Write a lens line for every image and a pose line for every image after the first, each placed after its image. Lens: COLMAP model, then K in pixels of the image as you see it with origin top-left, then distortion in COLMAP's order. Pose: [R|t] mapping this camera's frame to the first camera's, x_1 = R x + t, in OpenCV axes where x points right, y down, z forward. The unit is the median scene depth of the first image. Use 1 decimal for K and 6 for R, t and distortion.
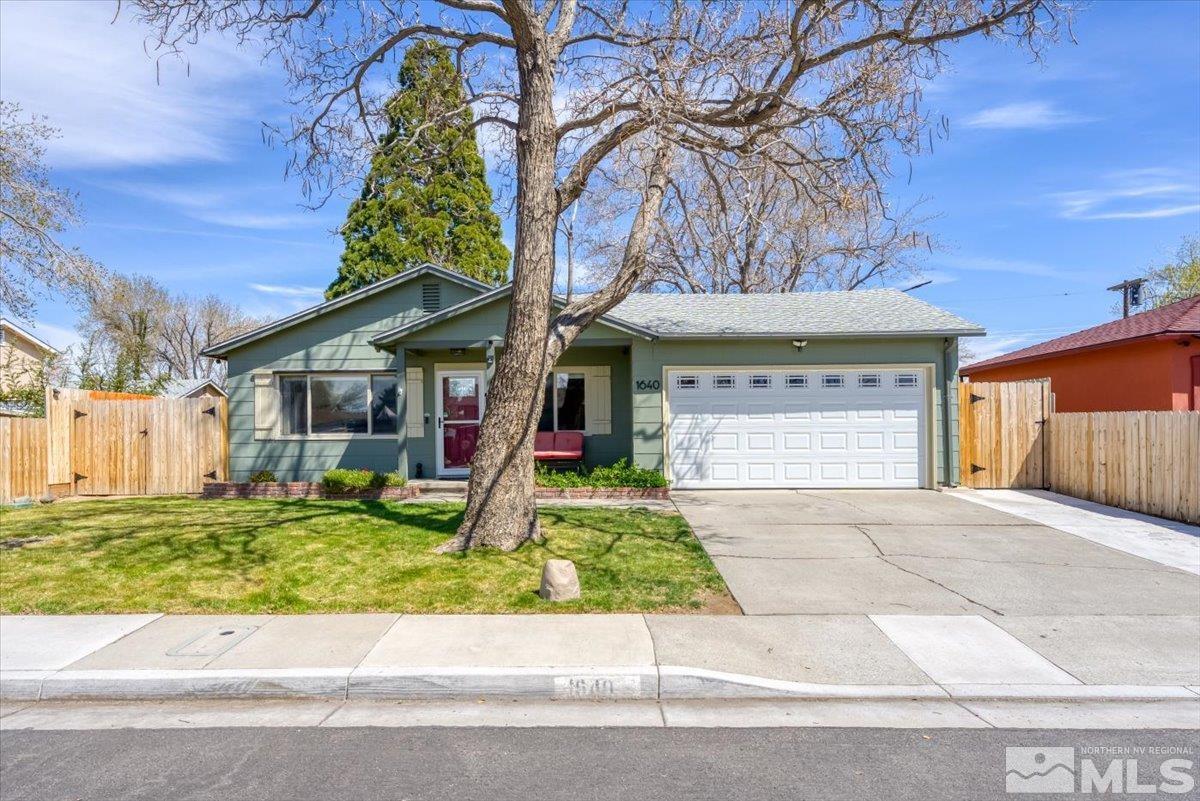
lens RADIAL K [[723.4, 0, 592.6], [0, 723.4, 426.8], [0, 0, 1]] dist [0.010780, 0.001409]
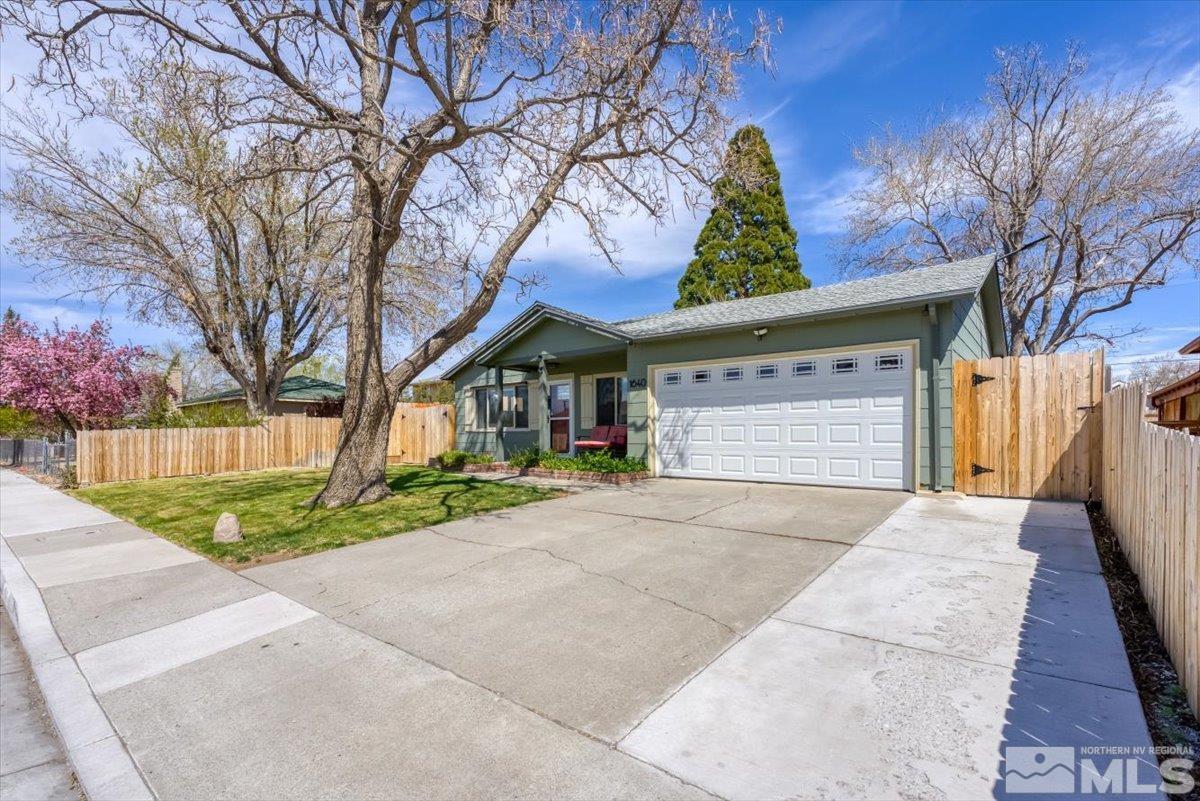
lens RADIAL K [[537.6, 0, 629.6], [0, 537.6, 434.0], [0, 0, 1]] dist [-0.009478, -0.000777]
pose [[0.800871, 0.005516, -0.598812, 0.551498], [0.001666, 0.999933, 0.011440, 0.011929], [0.598835, -0.010159, 0.800808, 0.307774]]
